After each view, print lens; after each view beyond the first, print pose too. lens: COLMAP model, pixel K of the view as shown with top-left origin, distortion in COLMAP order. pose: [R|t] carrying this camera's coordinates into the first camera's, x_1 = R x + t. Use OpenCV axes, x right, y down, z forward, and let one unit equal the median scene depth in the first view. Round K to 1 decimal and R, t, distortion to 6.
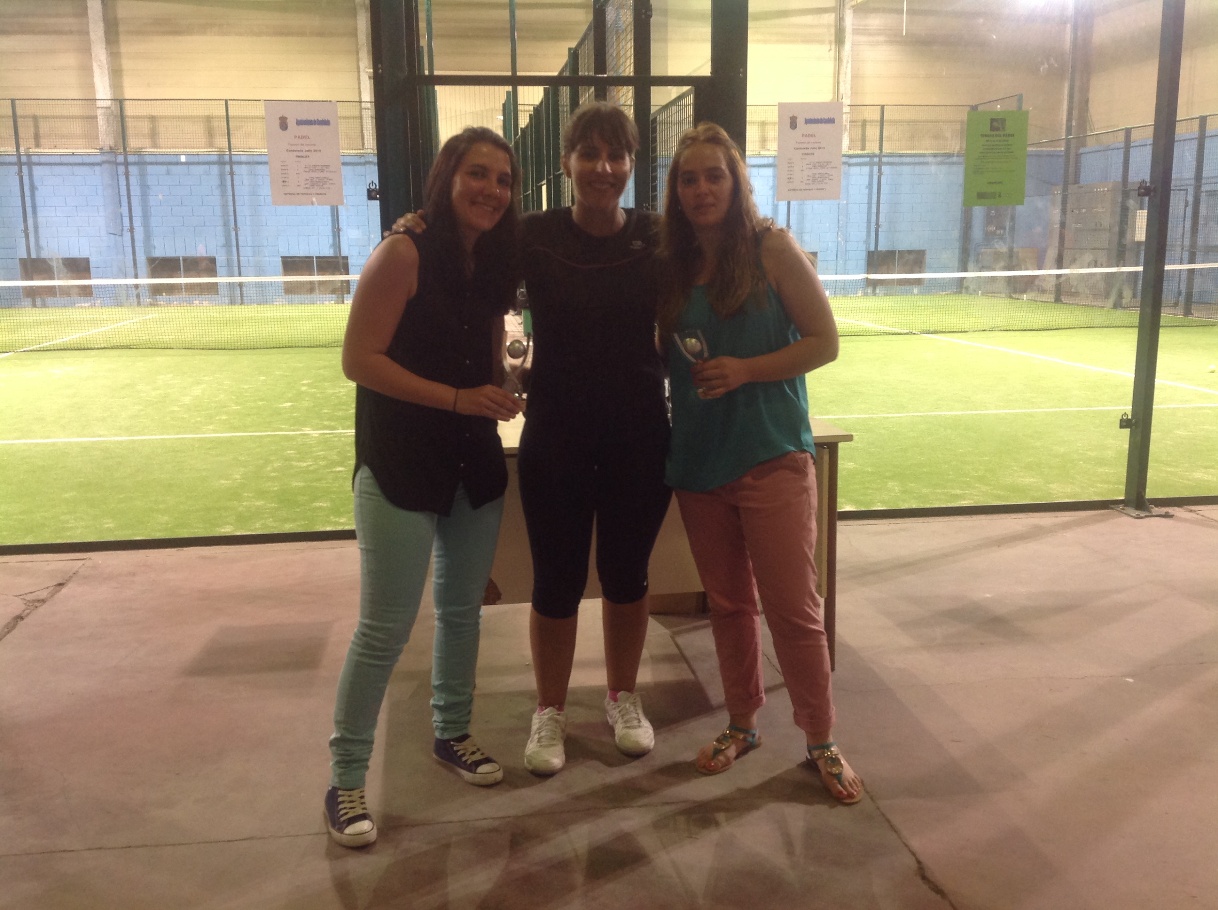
lens RADIAL K [[1154.7, 0, 613.6], [0, 1154.7, 469.9], [0, 0, 1]] dist [0.158997, -0.337298]
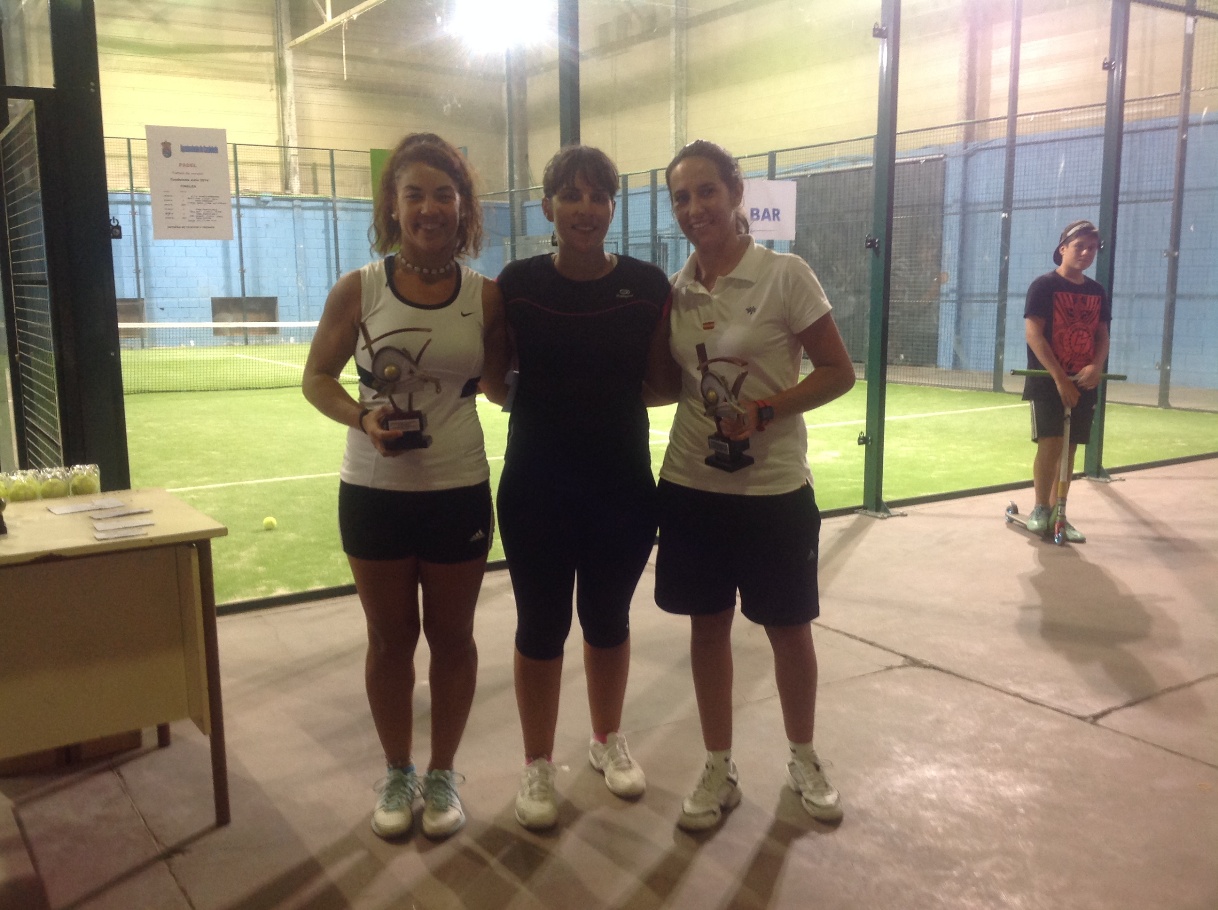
lens RADIAL K [[1158.1, 0, 615.5], [0, 1158.1, 476.6], [0, 0, 1]] dist [0.161762, -0.365168]
pose [[0.905993, -0.068410, 0.417728, 0.038176], [0.081931, 0.996532, -0.014499, -0.010971], [-0.415288, 0.047361, 0.908456, 0.050964]]
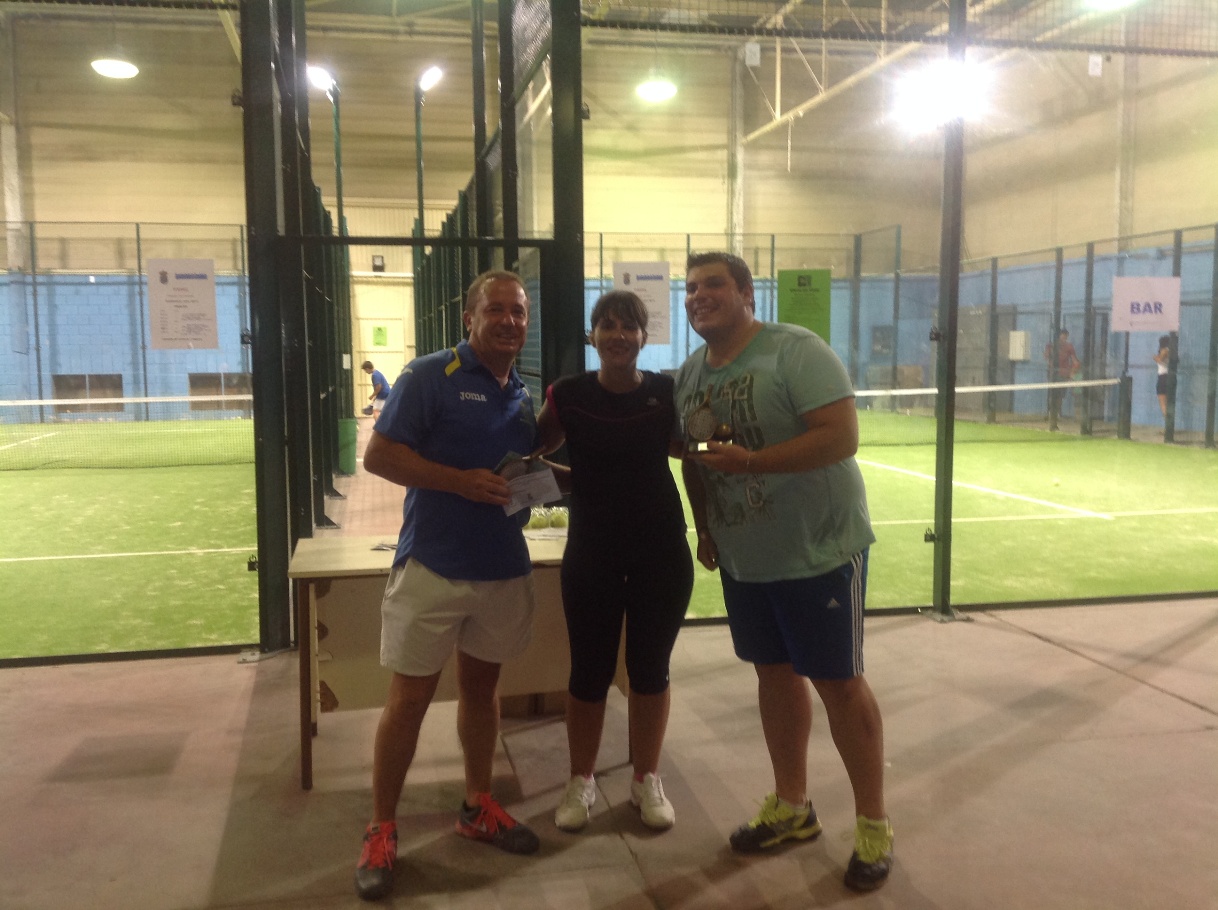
lens RADIAL K [[1151.8, 0, 618.8], [0, 1151.8, 468.5], [0, 0, 1]] dist [0.177351, -0.398645]
pose [[0.997422, -0.005550, 0.071541, 0.032219], [0.012259, 0.995526, -0.093685, -0.002618], [-0.070701, 0.094320, 0.993028, -0.054965]]
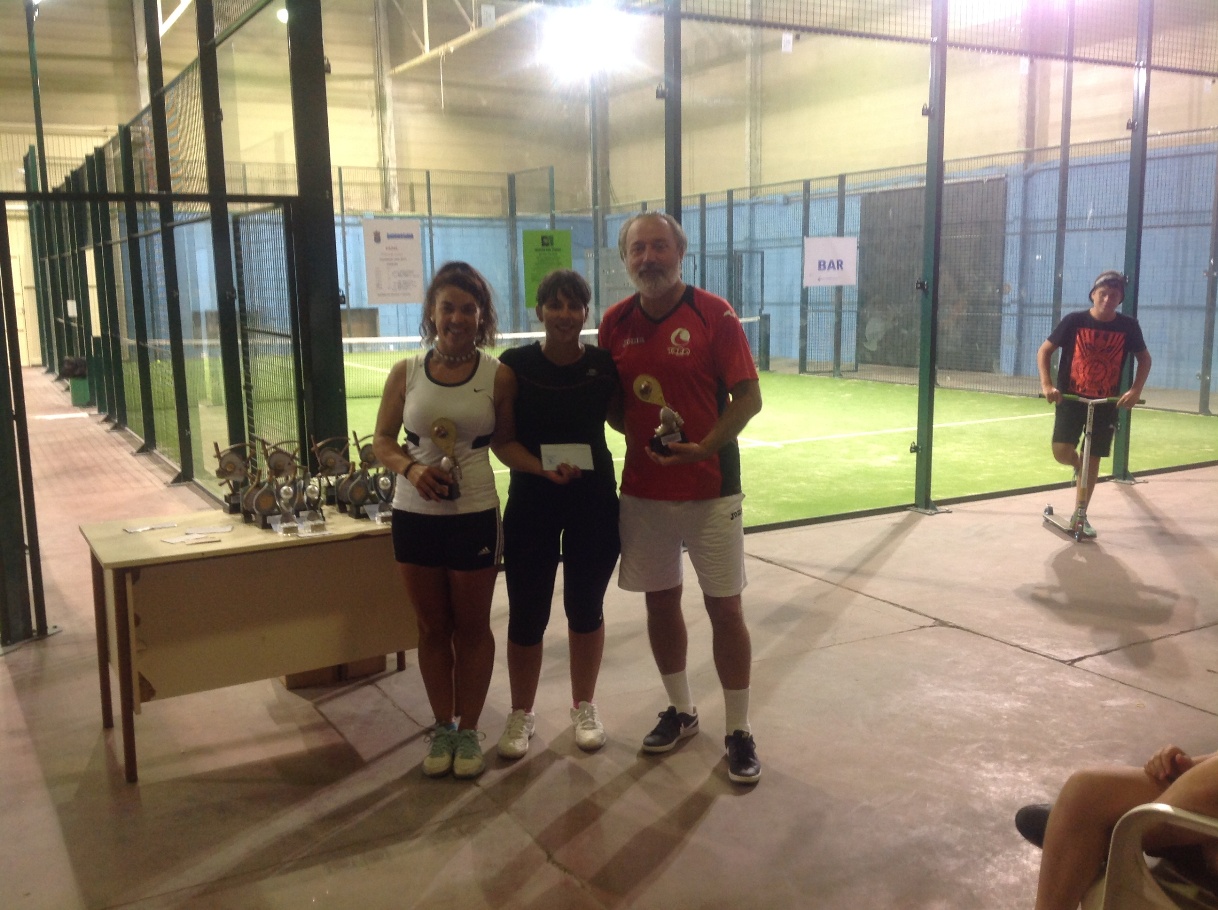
lens RADIAL K [[1151.8, 0, 618.8], [0, 1151.8, 468.5], [0, 0, 1]] dist [0.177351, -0.398645]
pose [[0.929097, -0.065568, 0.363977, -0.027989], [0.079753, 0.996524, -0.024065, -0.013305], [-0.361134, 0.051387, 0.931097, -0.065028]]
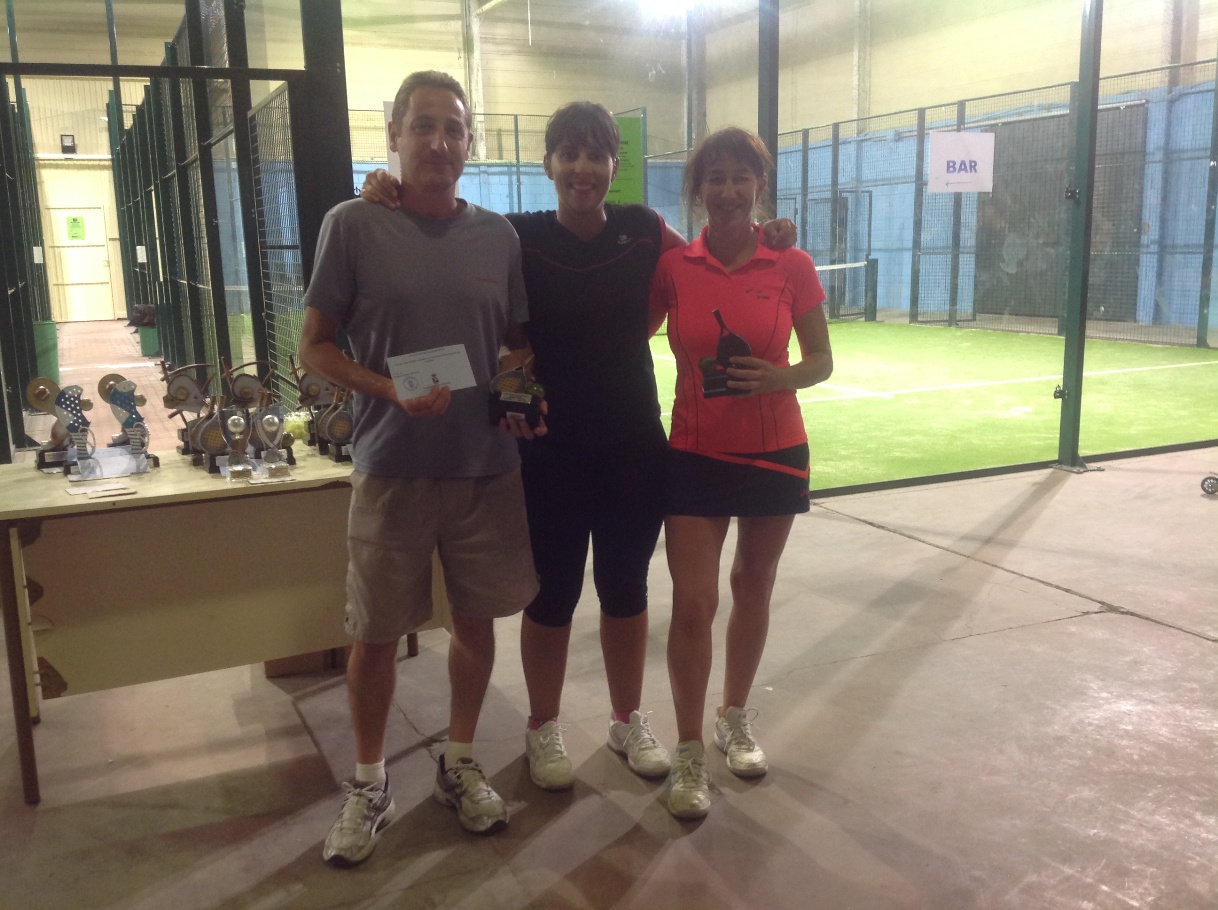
lens RADIAL K [[1158.1, 0, 615.5], [0, 1158.1, 476.6], [0, 0, 1]] dist [0.161762, -0.365168]
pose [[0.957291, -0.070251, 0.280462, 0.017469], [0.070922, 0.997452, 0.007767, -0.006072], [-0.280293, 0.012455, 0.959834, 0.030582]]
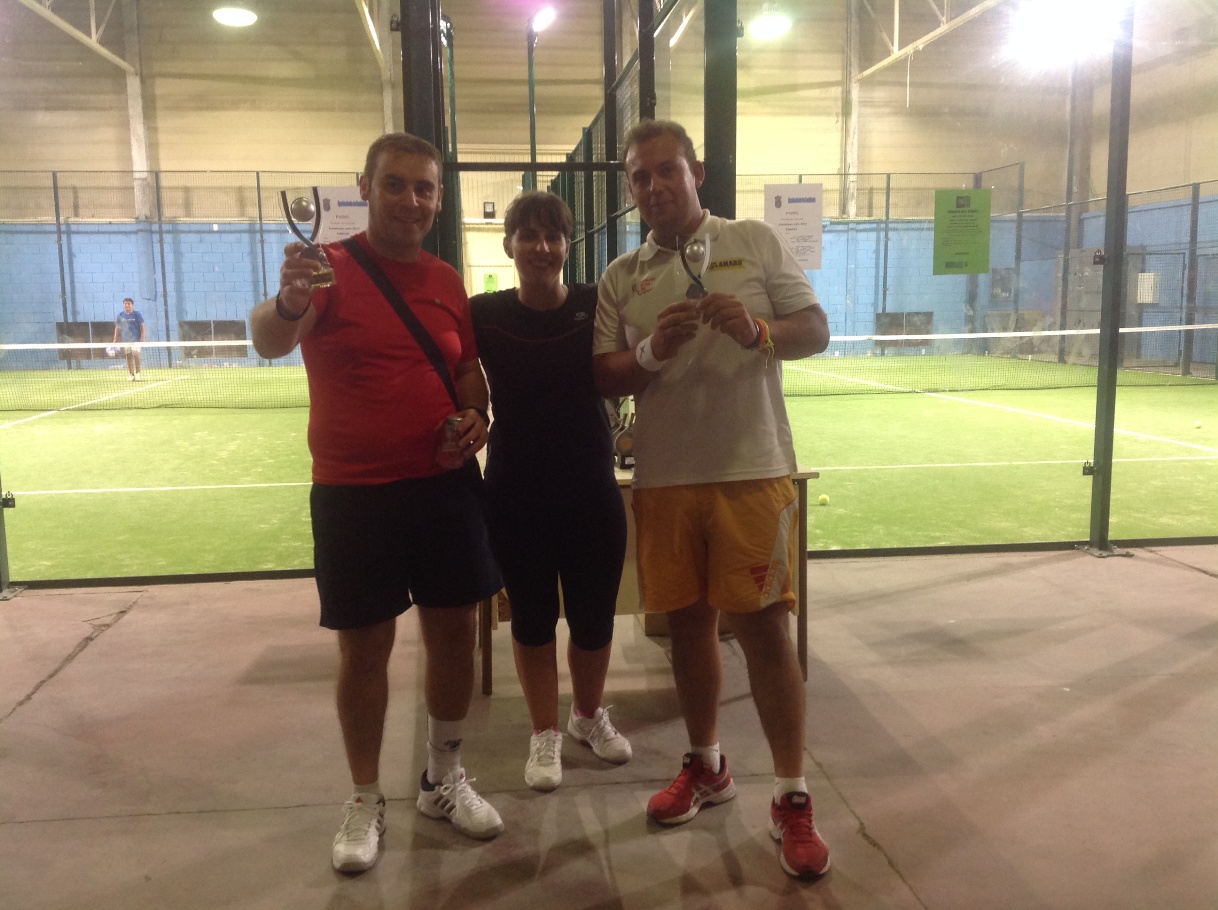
lens RADIAL K [[1151.8, 0, 618.8], [0, 1151.8, 468.5], [0, 0, 1]] dist [0.177351, -0.398645]
pose [[0.999937, -0.000954, -0.011198, 0.006574], [0.000361, 0.998606, -0.052781, 0.008856], [0.011233, 0.052774, 0.998543, -0.052262]]
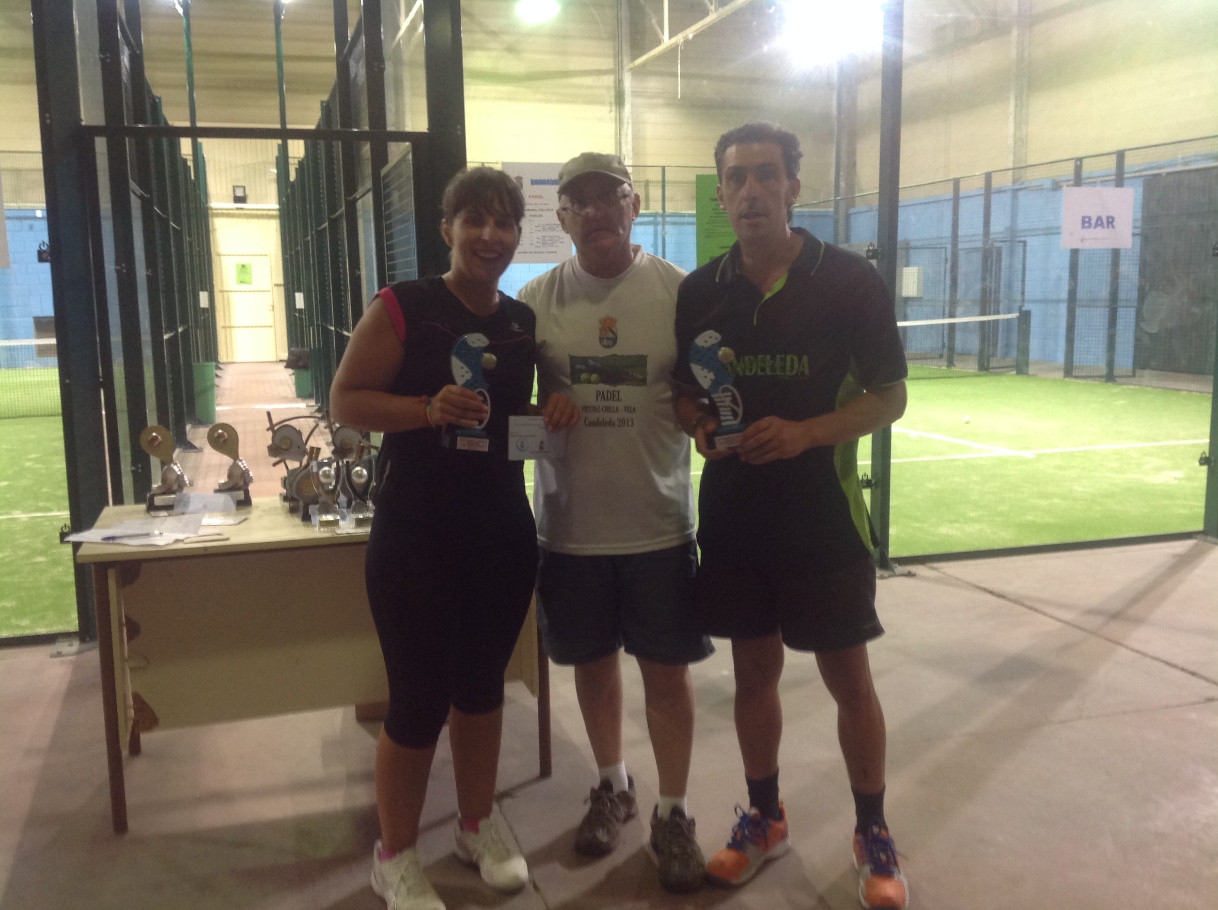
lens RADIAL K [[1161.8, 0, 609.9], [0, 1161.8, 473.1], [0, 0, 1]] dist [0.172013, -0.395676]
pose [[0.986875, -0.029796, 0.158711, 0.034005], [0.036713, 0.998491, -0.040834, -0.008984], [-0.157255, 0.046125, 0.986480, 0.026319]]
